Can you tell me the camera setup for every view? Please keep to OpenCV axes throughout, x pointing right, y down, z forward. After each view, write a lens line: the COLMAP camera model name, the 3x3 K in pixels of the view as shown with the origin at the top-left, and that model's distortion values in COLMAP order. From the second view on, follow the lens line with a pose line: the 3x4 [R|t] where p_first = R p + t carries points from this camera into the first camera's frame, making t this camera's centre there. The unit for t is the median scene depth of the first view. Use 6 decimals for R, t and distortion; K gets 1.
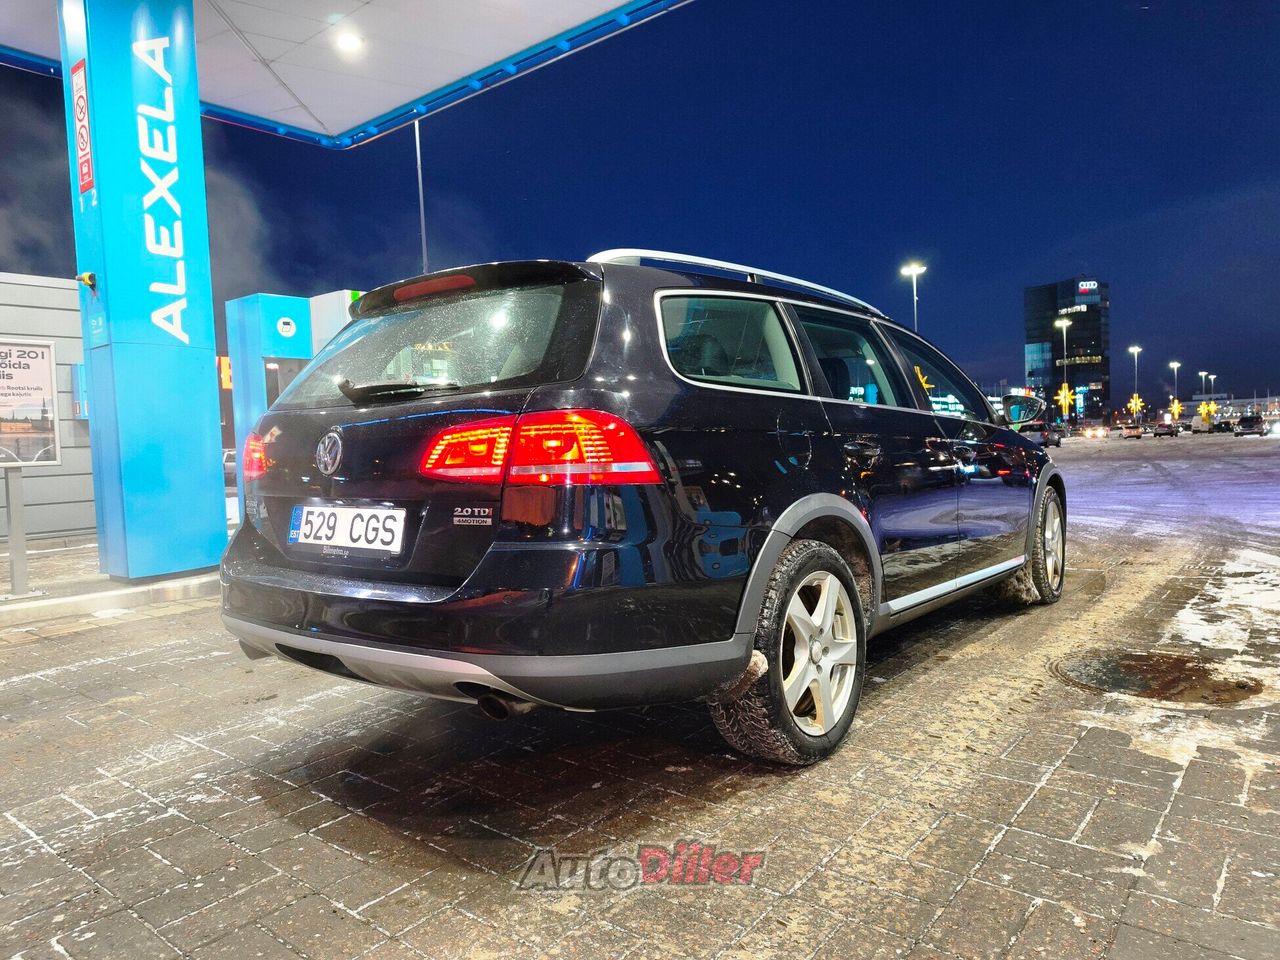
lens RADIAL K [[926.4, 0, 640.0], [0, 926.4, 480.0], [0, 0, 1]] dist [0.002414, 0.003249]
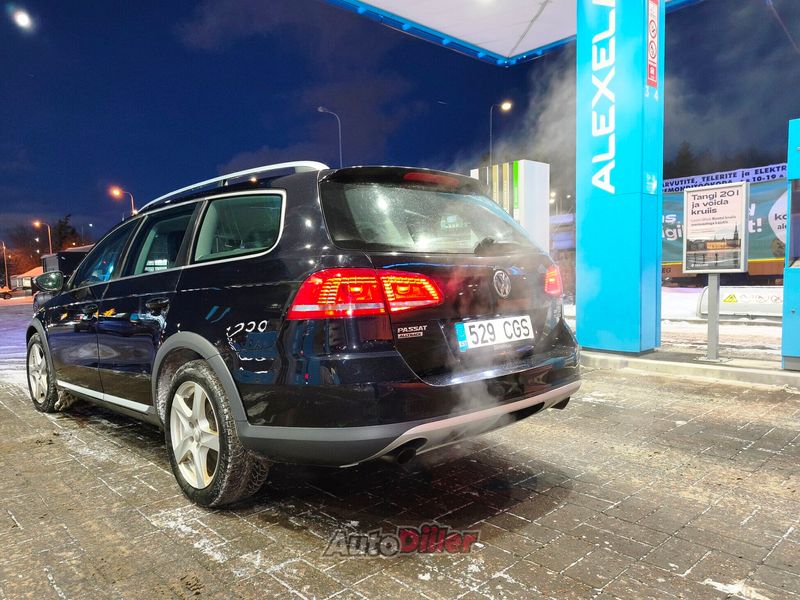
lens RADIAL K [[579.0, 0, 400.0], [0, 579.0, 300.0], [0, 0, 1]] dist [0.002414, 0.003249]
pose [[0.102916, -0.006821, 0.994667, -1.459945], [0.074546, 0.997217, -0.000874, -0.015859], [-0.991893, 0.074238, 0.103139, 1.169883]]
